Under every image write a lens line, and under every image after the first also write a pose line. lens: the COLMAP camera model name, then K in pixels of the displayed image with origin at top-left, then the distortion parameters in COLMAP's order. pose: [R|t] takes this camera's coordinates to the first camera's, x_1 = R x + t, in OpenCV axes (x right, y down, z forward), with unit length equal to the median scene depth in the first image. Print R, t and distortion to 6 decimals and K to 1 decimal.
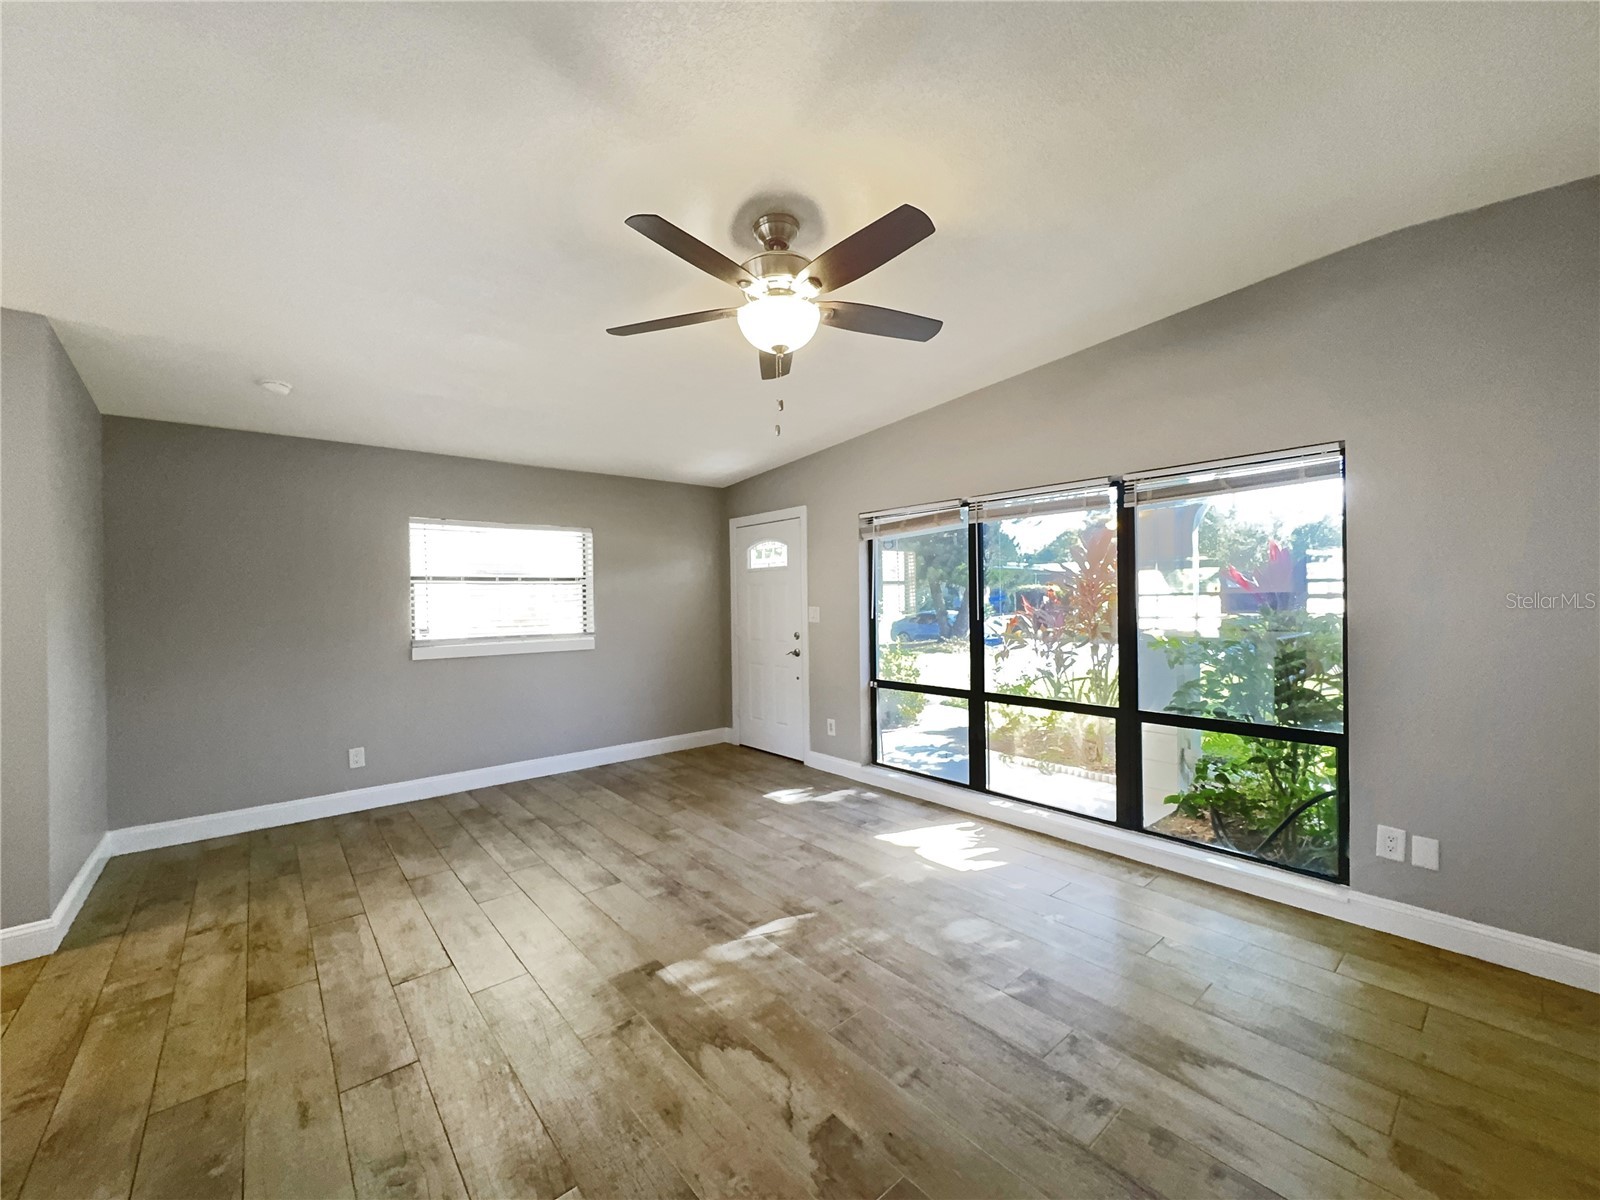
lens RADIAL K [[637.3, 0, 798.7], [0, 637.3, 599.9], [0, 0, 1]] dist [-0.002901, -0.000018]
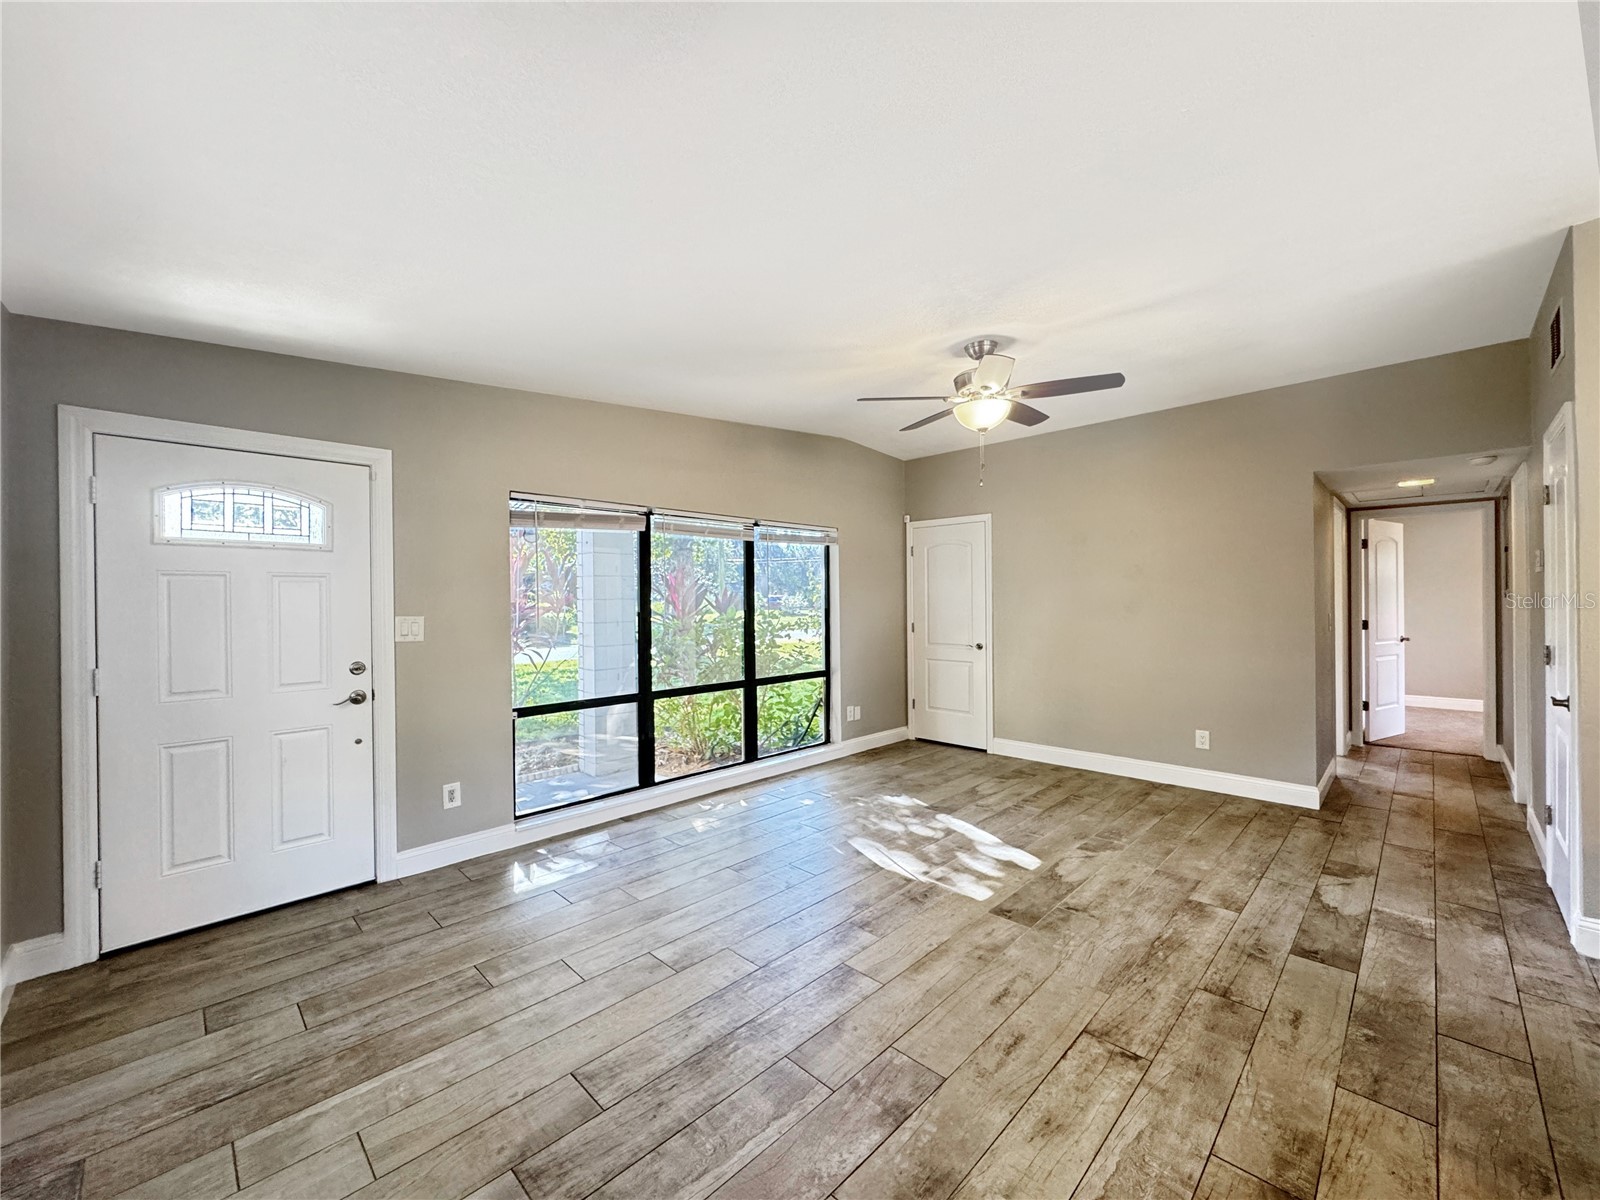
lens RADIAL K [[637.3, 0, 798.7], [0, 637.3, 599.9], [0, 0, 1]] dist [-0.002901, -0.000018]
pose [[-0.080940, 0.015764, 0.996594, -1.136656], [0.011615, 0.999822, -0.014872, 0.014397], [-0.996651, 0.010372, -0.081109, 1.204766]]
